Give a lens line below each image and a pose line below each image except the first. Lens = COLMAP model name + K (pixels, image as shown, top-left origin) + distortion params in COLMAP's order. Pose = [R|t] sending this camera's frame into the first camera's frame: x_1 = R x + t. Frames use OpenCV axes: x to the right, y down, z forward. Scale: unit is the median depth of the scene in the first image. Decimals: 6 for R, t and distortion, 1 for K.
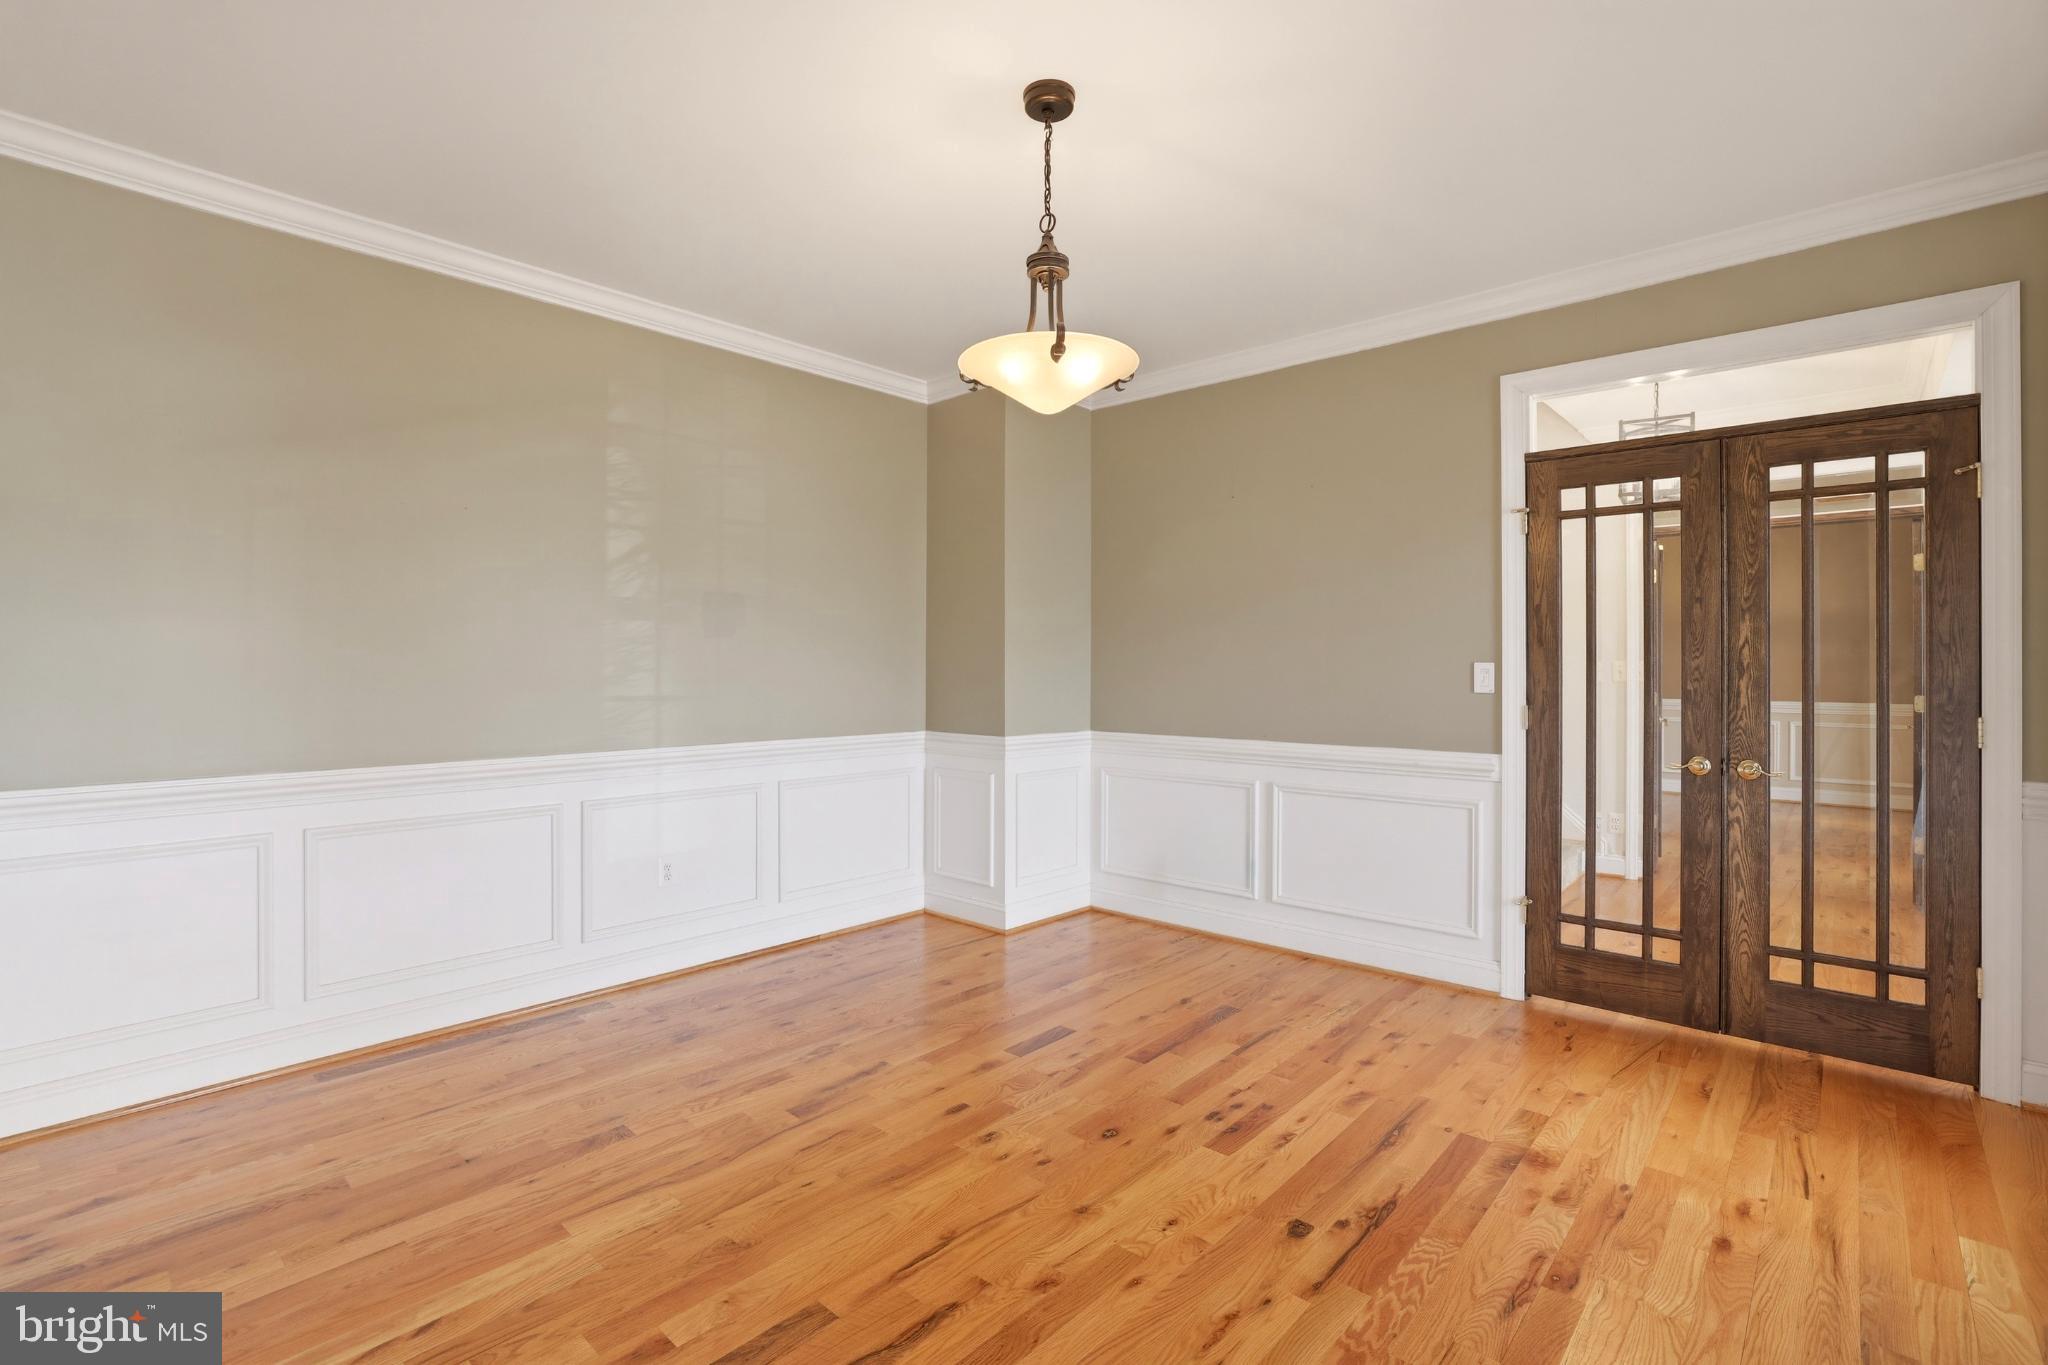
lens RADIAL K [[961.8, 0, 1033.3], [0, 961.8, 668.2], [0, 0, 1]] dist [-0.026186, 0.000912]
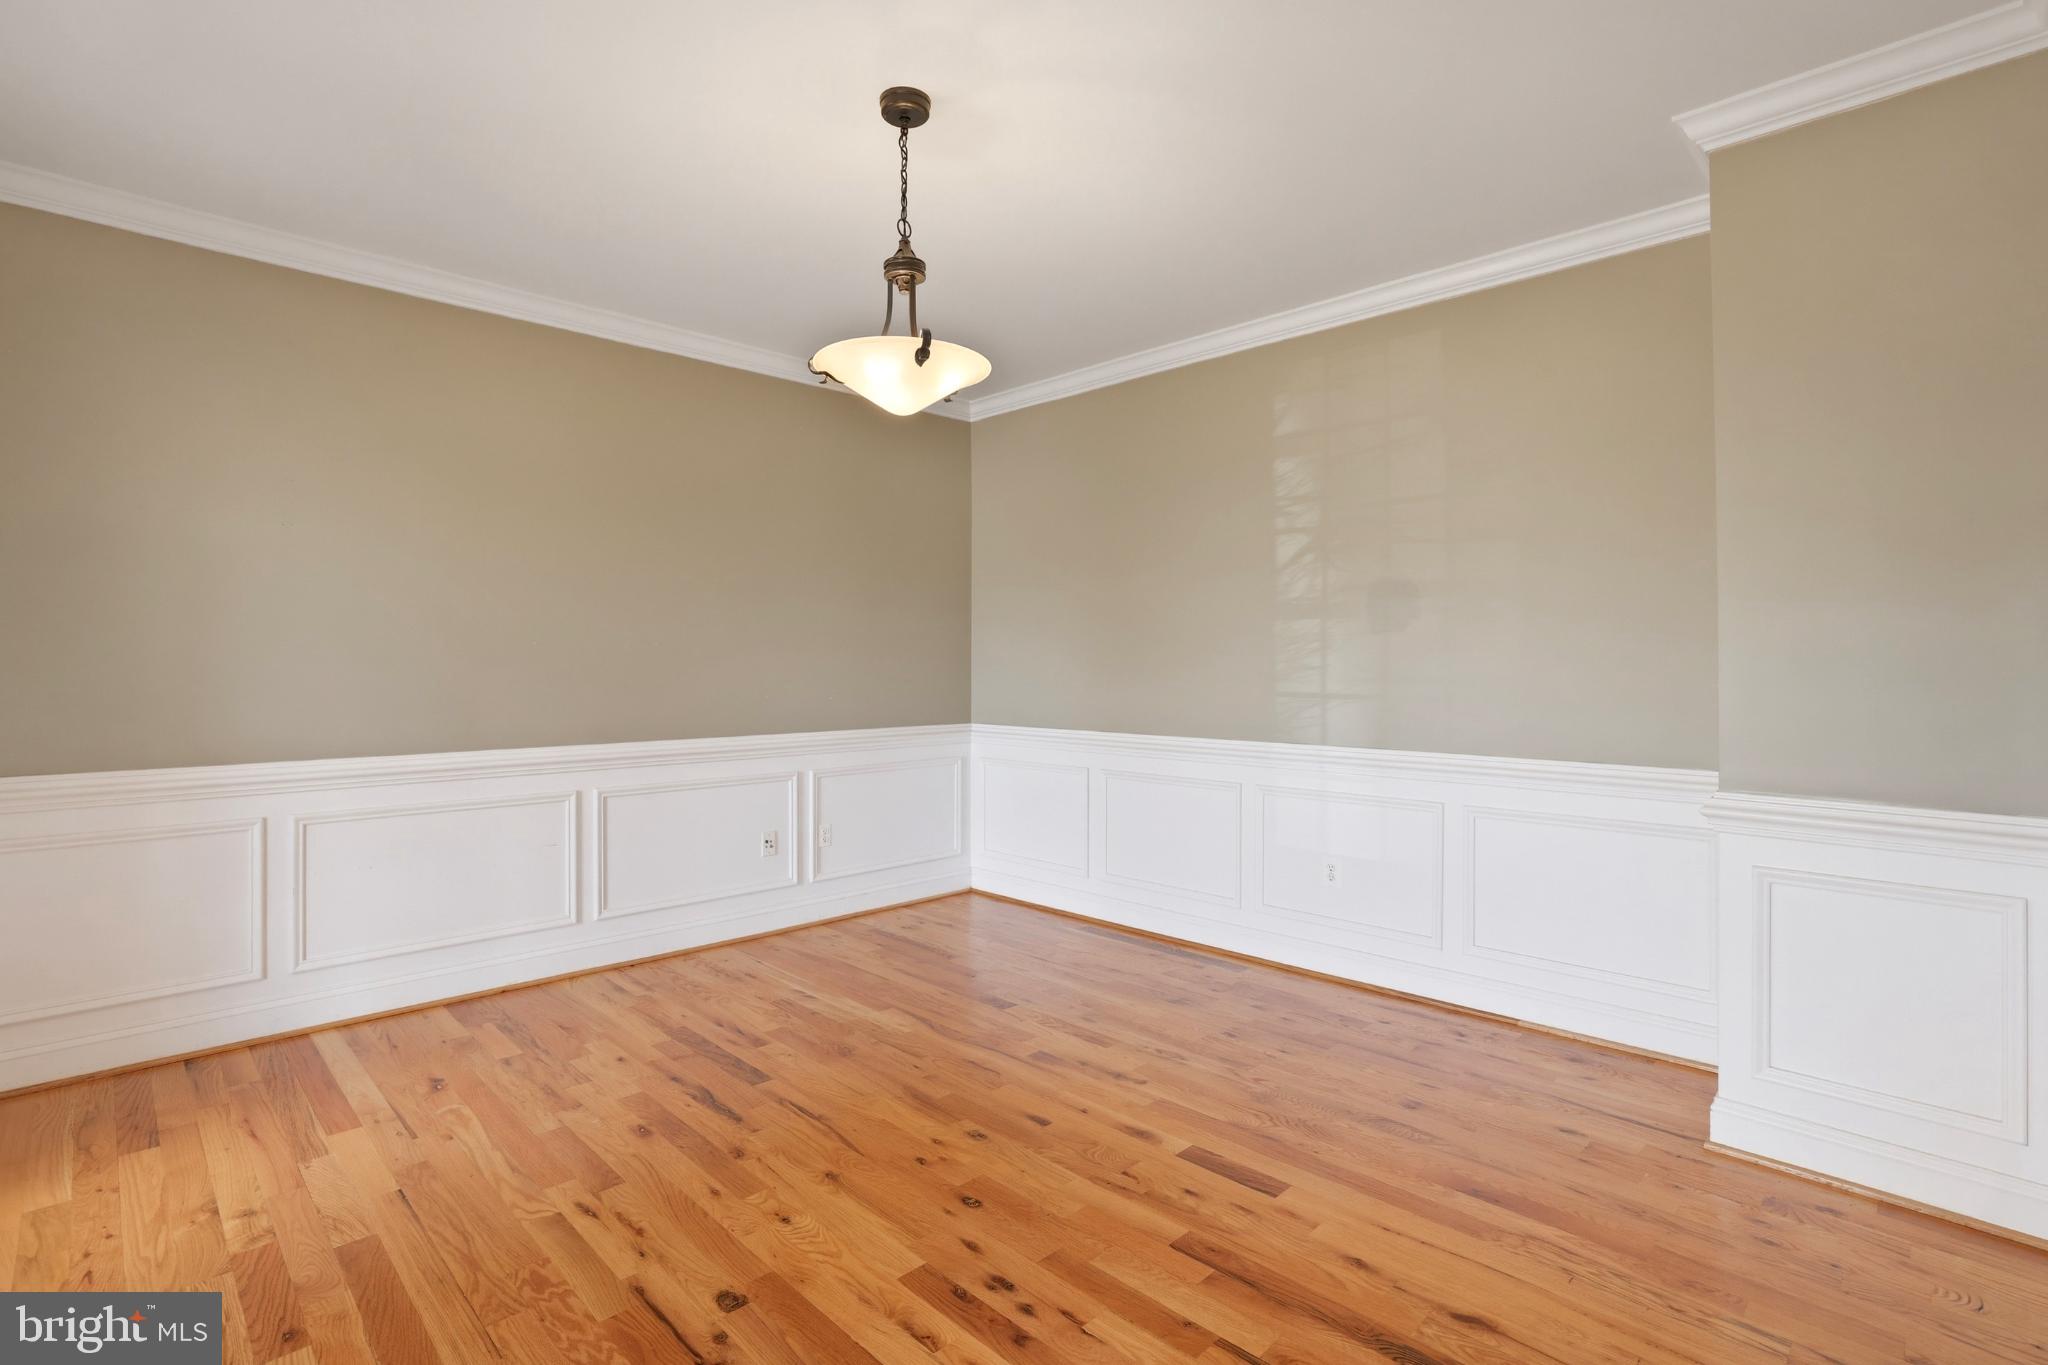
lens RADIAL K [[997.9, 0, 1018.3], [0, 997.9, 675.1], [0, 0, 1]] dist [-0.027763, 0.000631]
pose [[-0.099690, 0.004314, -0.995009, 0.813320], [0.002287, 0.999989, 0.004107, 0.005573], [0.995016, -0.001866, -0.099699, 0.954754]]
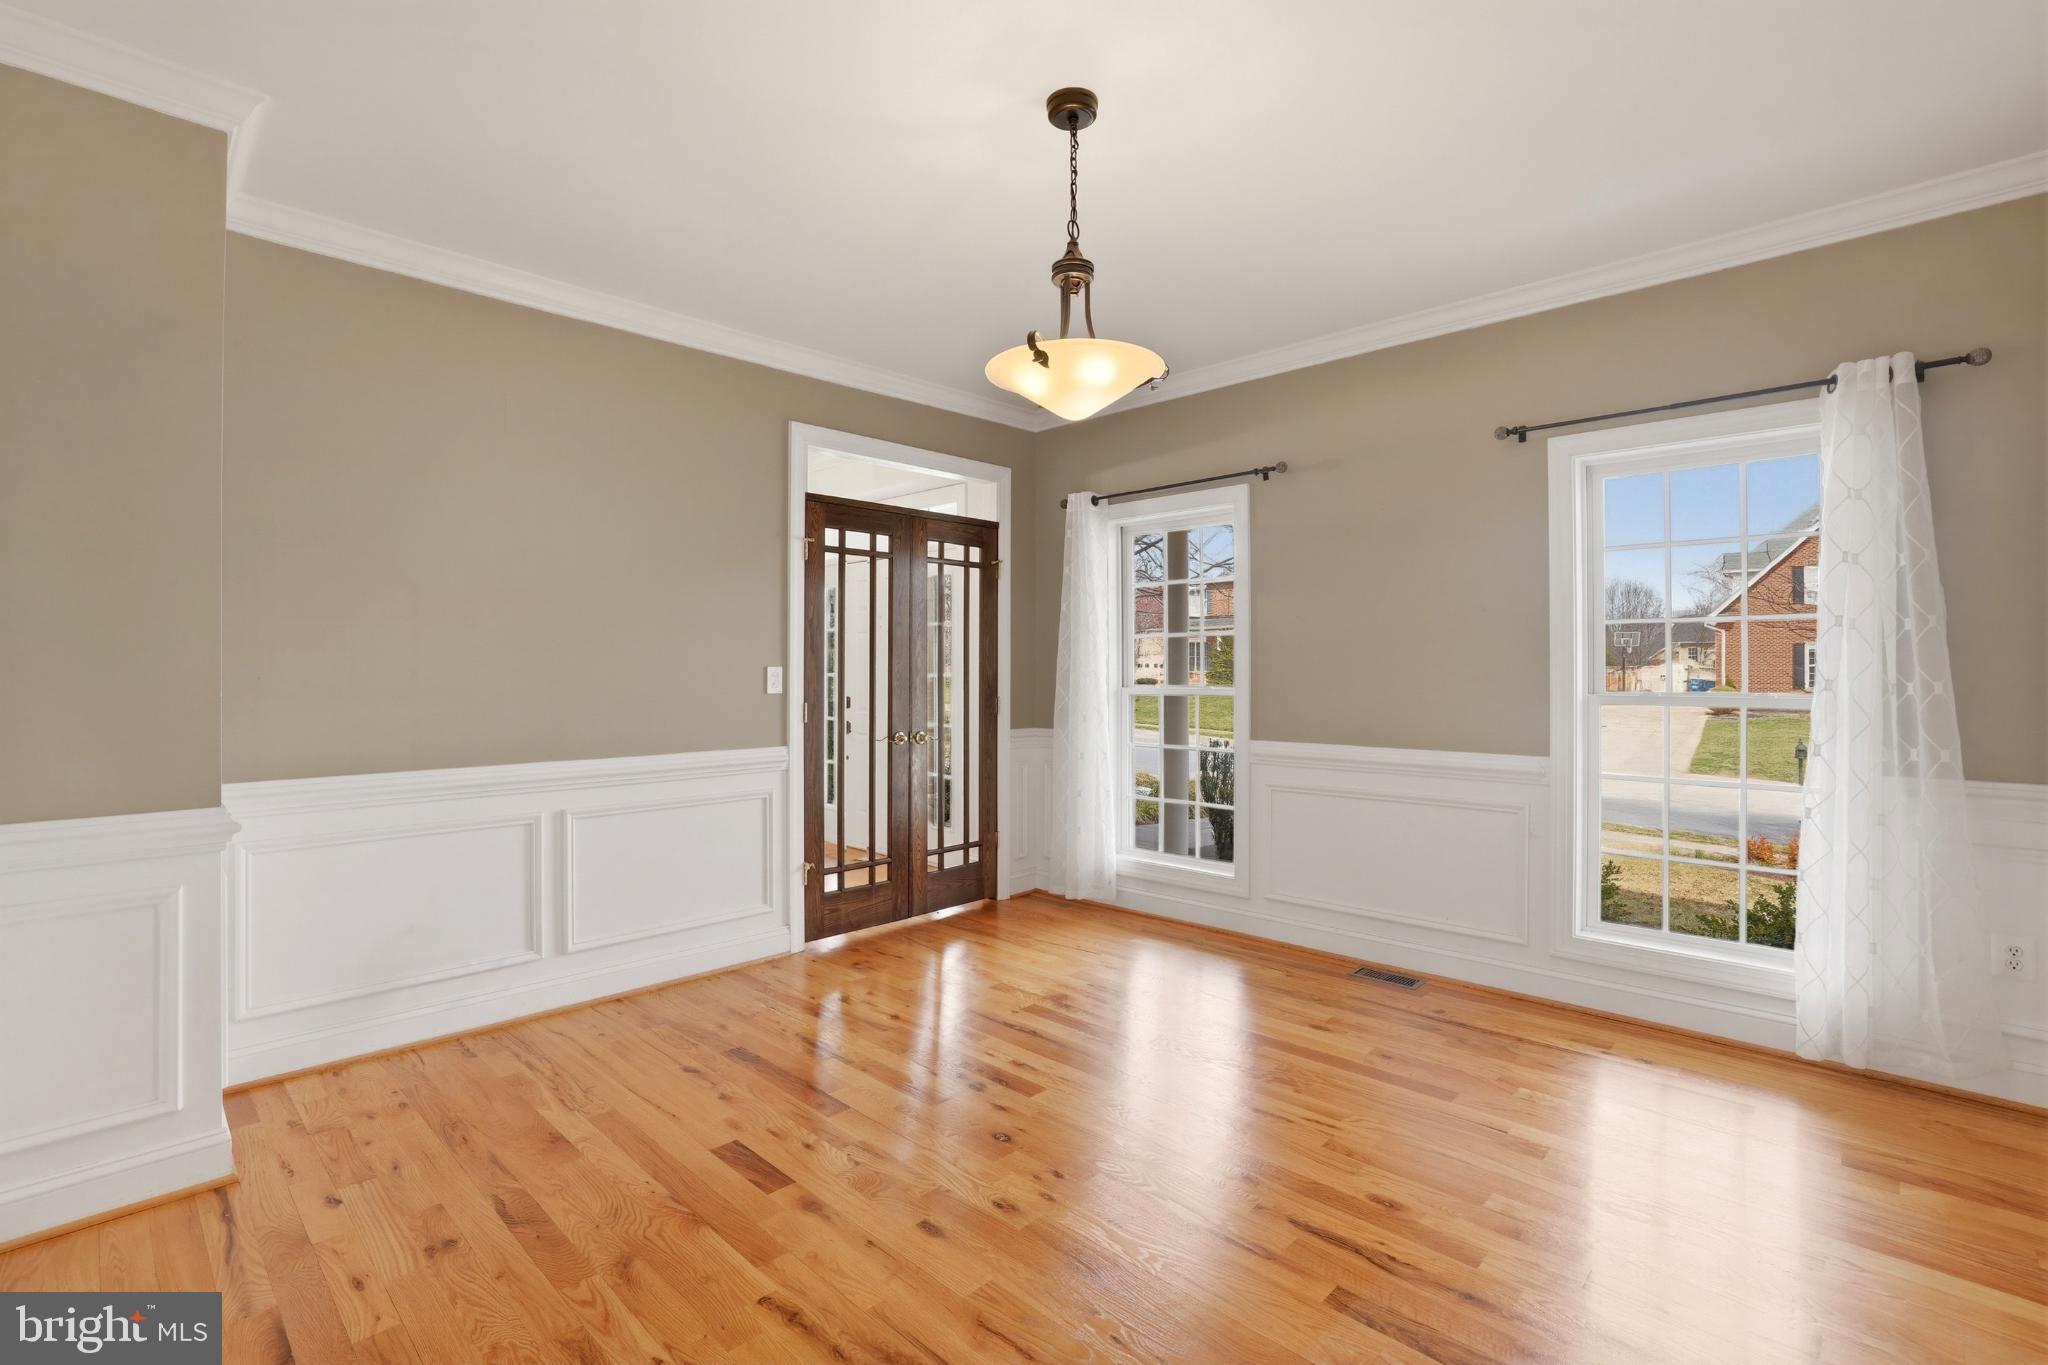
lens RADIAL K [[899.7, 0, 1069.7], [0, 899.7, 693.2], [0, 0, 1]] dist [-0.019397, 0.000187]
pose [[0.017926, -0.025900, 0.999504, -0.714009], [-0.001377, 0.999663, 0.025929, -0.003454], [-0.999838, -0.001841, 0.017884, 0.770862]]
